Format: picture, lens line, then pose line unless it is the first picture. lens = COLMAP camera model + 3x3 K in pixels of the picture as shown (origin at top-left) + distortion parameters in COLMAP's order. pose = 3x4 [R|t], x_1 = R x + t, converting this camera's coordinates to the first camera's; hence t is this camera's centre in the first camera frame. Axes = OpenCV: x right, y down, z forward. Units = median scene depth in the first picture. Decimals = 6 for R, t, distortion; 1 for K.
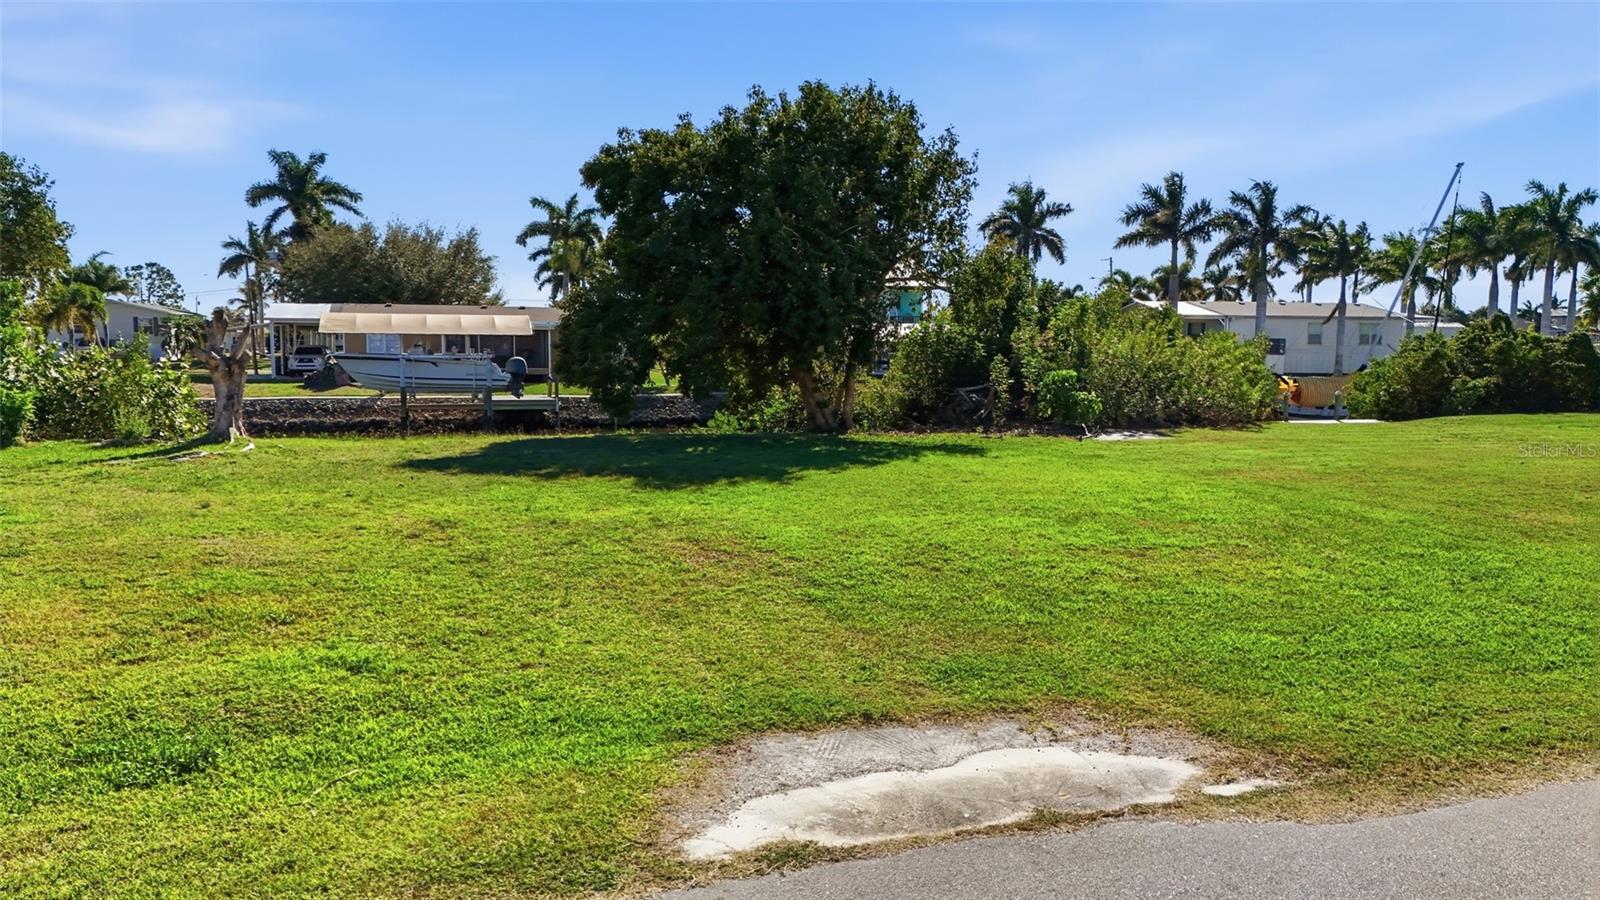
lens RADIAL K [[1136.7, 0, 794.7], [0, 1136.7, 459.1], [0, 0, 1]] dist [0.061791, -0.050810]
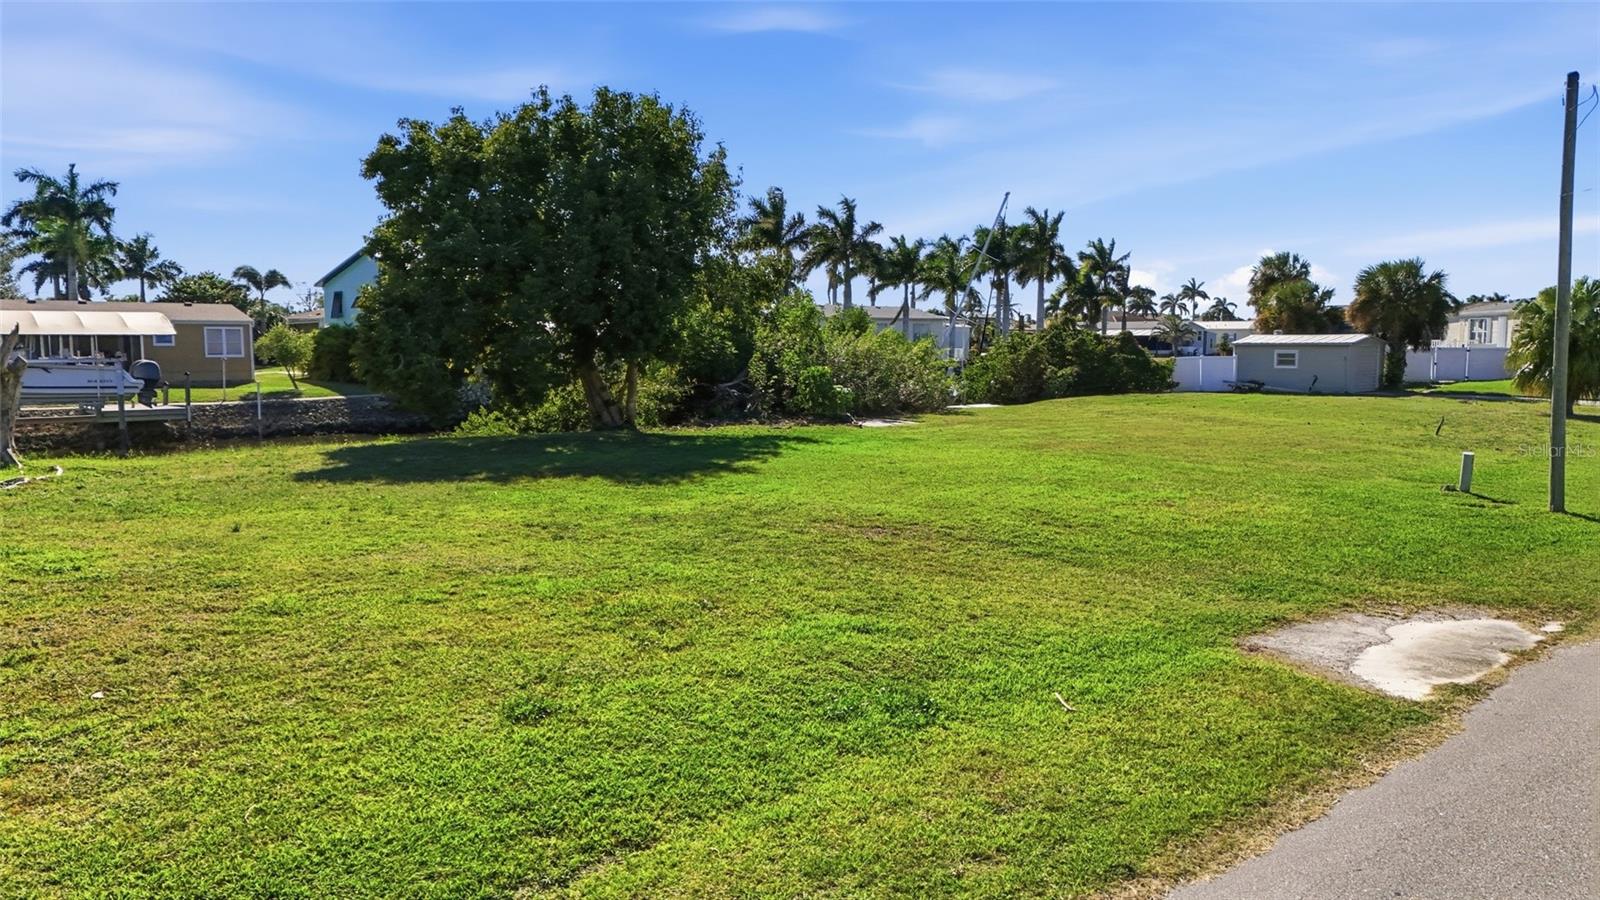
lens RADIAL K [[1136.7, 0, 796.5], [0, 1136.7, 448.8], [0, 0, 1]] dist [0.061791, -0.050810]
pose [[0.908959, -0.045494, 0.414396, -0.151472], [0.048444, 0.998820, 0.003396, -0.001263], [-0.414062, 0.016988, 0.910090, -0.000862]]
